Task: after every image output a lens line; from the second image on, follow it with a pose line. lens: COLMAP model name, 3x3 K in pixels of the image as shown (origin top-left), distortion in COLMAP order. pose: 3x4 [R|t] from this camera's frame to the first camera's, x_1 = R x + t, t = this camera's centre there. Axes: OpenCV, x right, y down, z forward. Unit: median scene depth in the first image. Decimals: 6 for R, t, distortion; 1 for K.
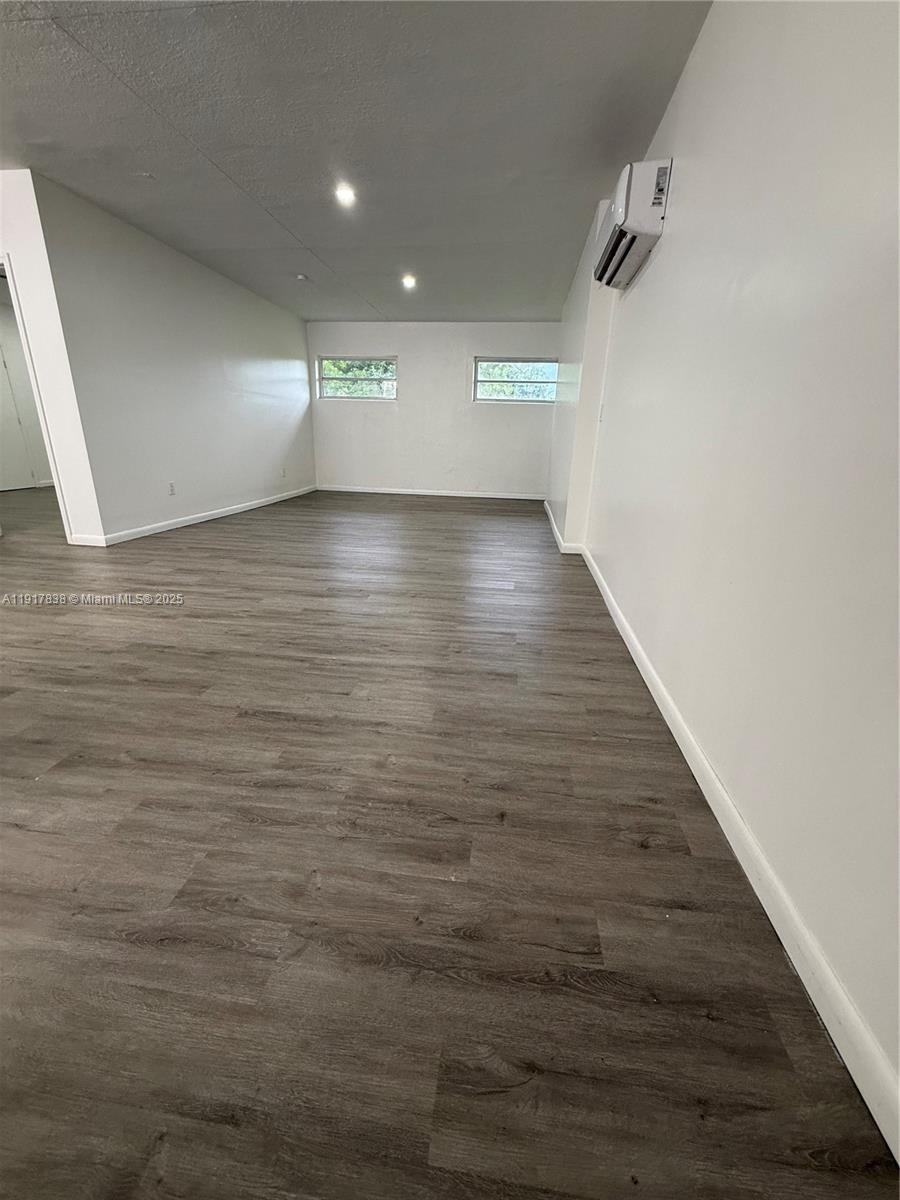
lens RADIAL K [[477.3, 0, 451.8], [0, 477.3, 595.2], [0, 0, 1]] dist [0.001858, 0.000129]
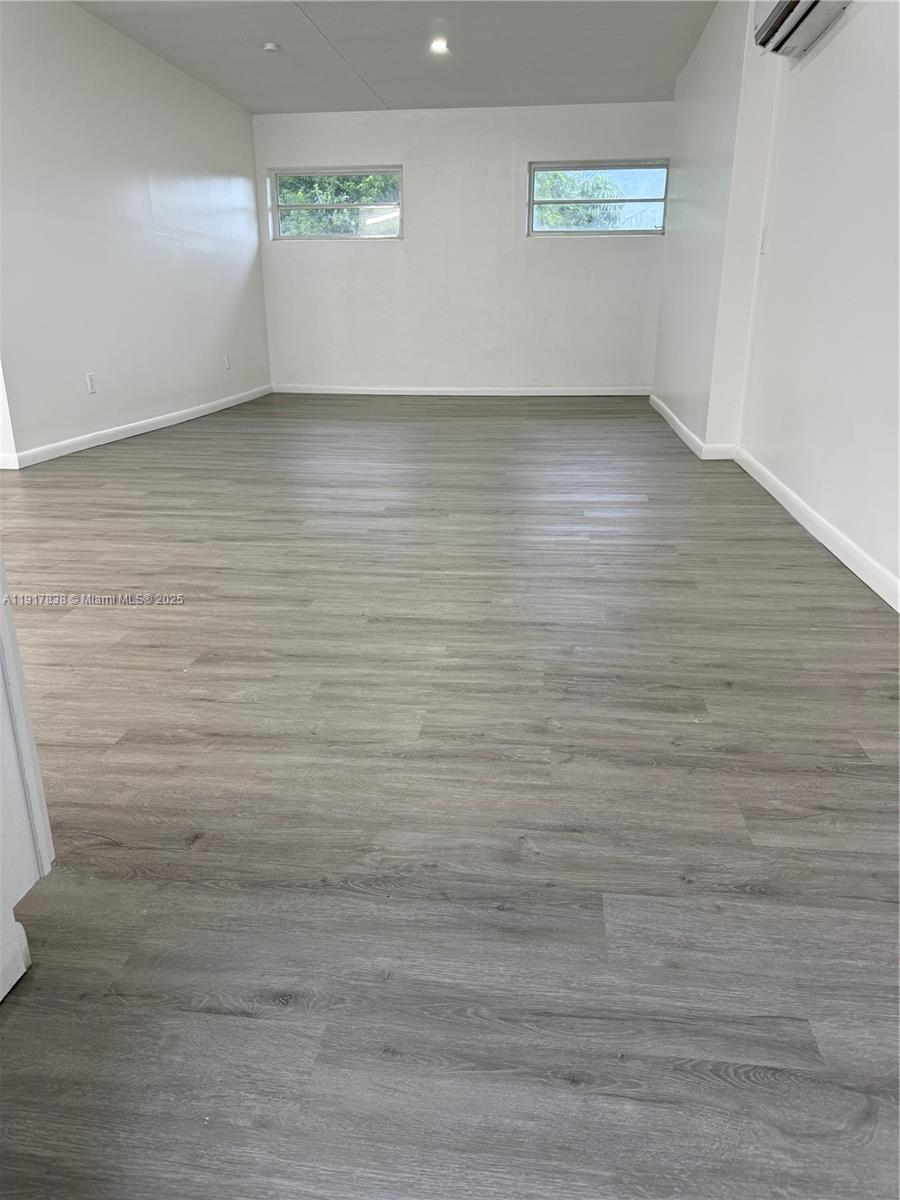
lens RADIAL K [[841.8, 0, 450.0], [0, 841.8, 600.0], [0, 0, 1]] dist [0.150130, -0.283095]
pose [[0.999475, -0.032384, -0.000518, -0.261416], [0.032387, 0.999444, 0.007876, 0.177312], [0.000263, -0.007889, 0.999969, -0.378733]]
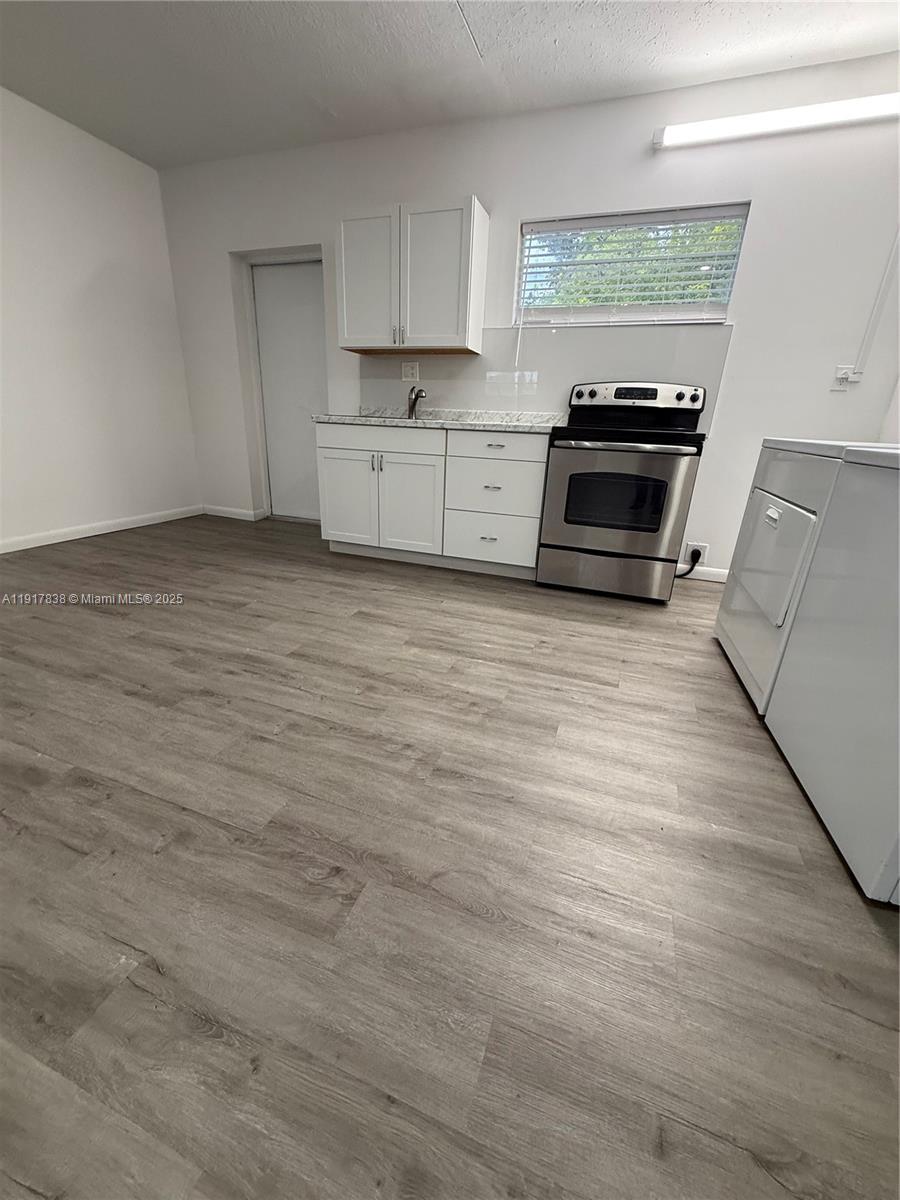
lens RADIAL K [[477.3, 0, 451.8], [0, 477.3, 595.2], [0, 0, 1]] dist [0.001858, 0.000129]
pose [[-0.973487, -0.140505, 0.180503, -1.313757], [0.001761, 0.784484, 0.620147, -0.514744], [-0.228735, 0.604023, -0.763437, 1.507096]]
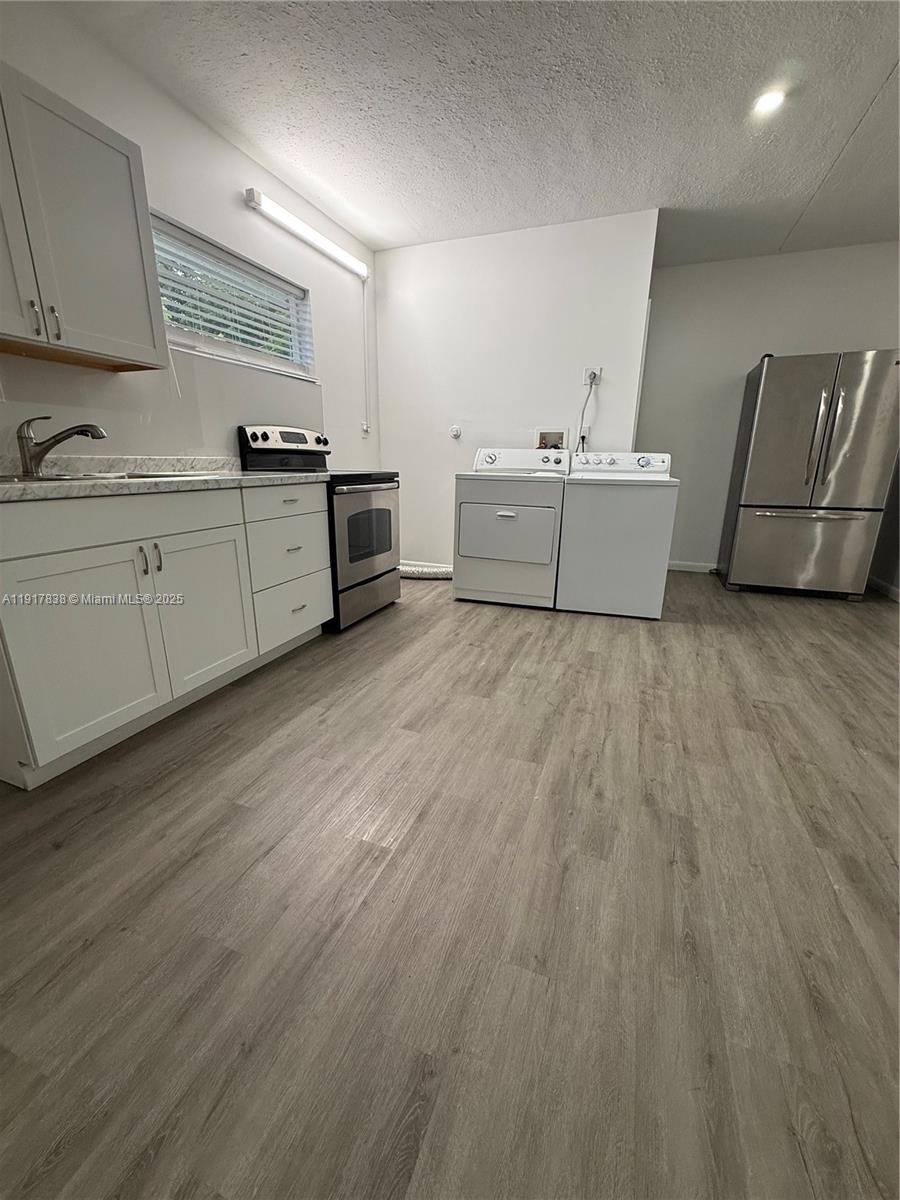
lens RADIAL K [[477.3, 0, 451.8], [0, 477.3, 595.2], [0, 0, 1]] dist [0.001858, 0.000129]
pose [[-0.235284, 0.233756, -0.943398, -0.092033], [-0.323357, 0.896527, 0.302787, -0.275234], [0.916560, 0.376295, -0.135352, 0.781589]]
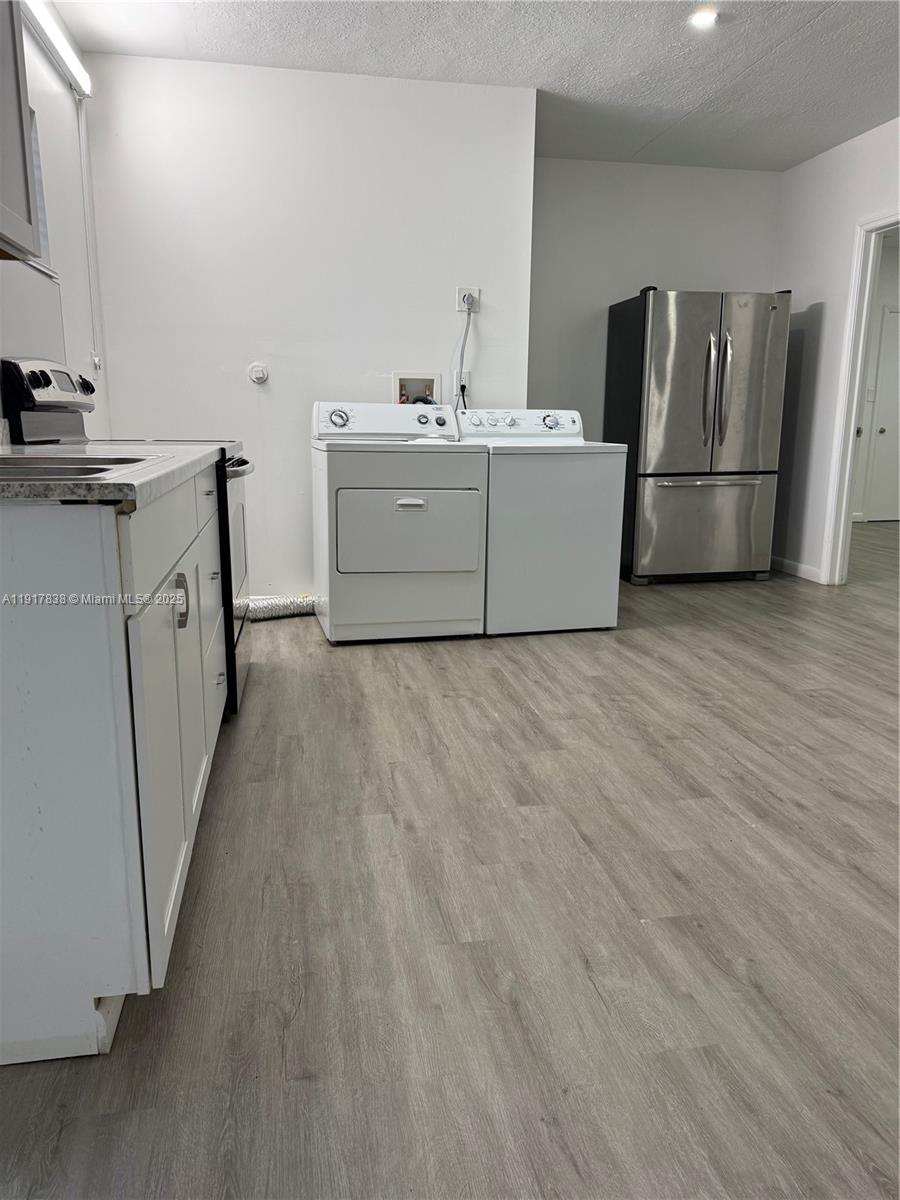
lens RADIAL K [[841.8, 0, 450.0], [0, 841.8, 600.0], [0, 0, 1]] dist [0.150130, -0.283095]
pose [[0.308333, 0.173177, -0.935382, 0.109669], [-0.297082, 0.951639, 0.078258, -0.060418], [0.903699, 0.253756, 0.344870, 0.120421]]
